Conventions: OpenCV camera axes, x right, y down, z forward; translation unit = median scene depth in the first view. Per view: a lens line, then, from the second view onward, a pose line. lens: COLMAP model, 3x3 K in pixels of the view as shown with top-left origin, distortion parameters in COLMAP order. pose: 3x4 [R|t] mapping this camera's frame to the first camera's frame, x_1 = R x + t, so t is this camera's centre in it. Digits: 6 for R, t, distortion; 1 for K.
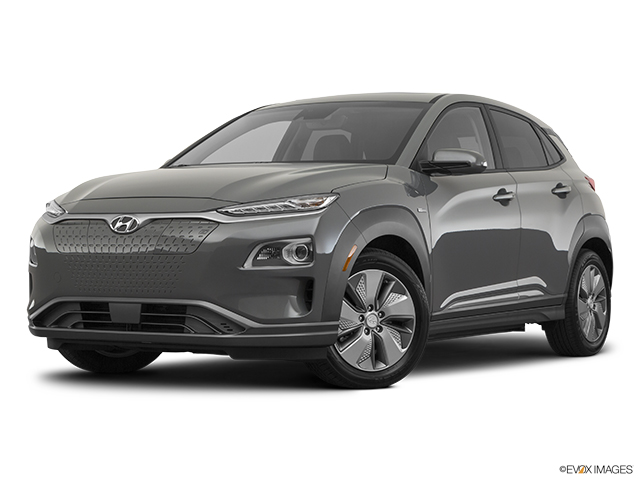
lens RADIAL K [[1510.3, 0, 319.4], [0, 1510.3, 238.7], [0, 0, 1]] dist [0.003558, 0.000000]
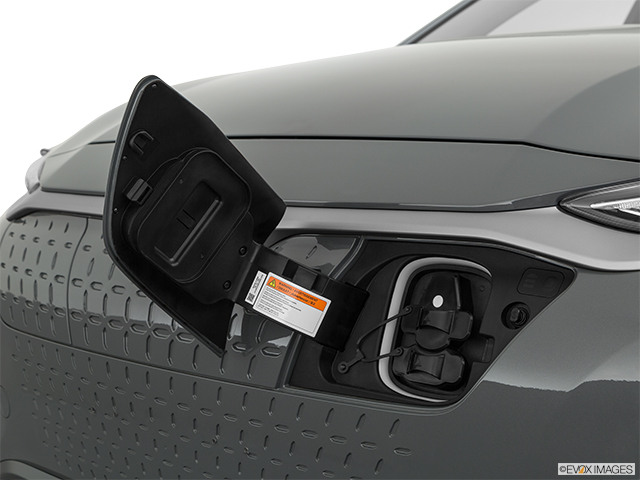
lens RADIAL K [[1058.3, 0, 321.0], [0, 1058.3, 240.7], [0, 0, 1]] dist [-0.215667, 0.000000]
pose [[0.979728, 0.013085, -0.199907, -0.069354], [0.005260, 0.995840, 0.090962, -0.026142], [0.200266, -0.090170, 0.975583, 0.822101]]
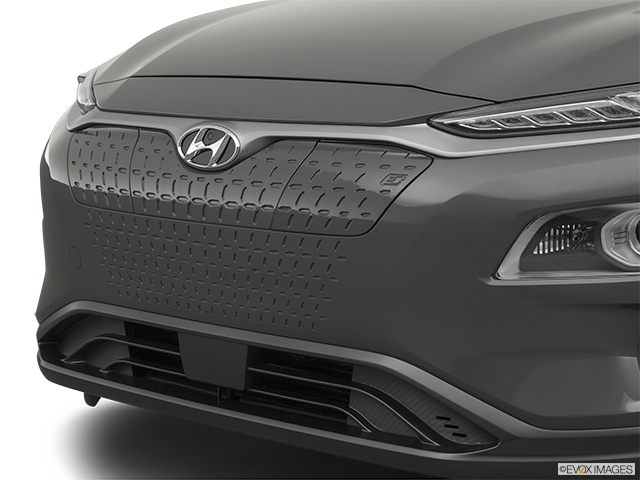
lens RADIAL K [[1626.0, 0, 319.2], [0, 1626.0, 237.2], [0, 0, 1]] dist [-0.112646, 0.000000]
pose [[0.980601, 0.021339, -0.194847, -0.014171], [0.004962, 0.991036, 0.133506, -0.043115], [0.195950, -0.131883, 0.971705, 0.572065]]
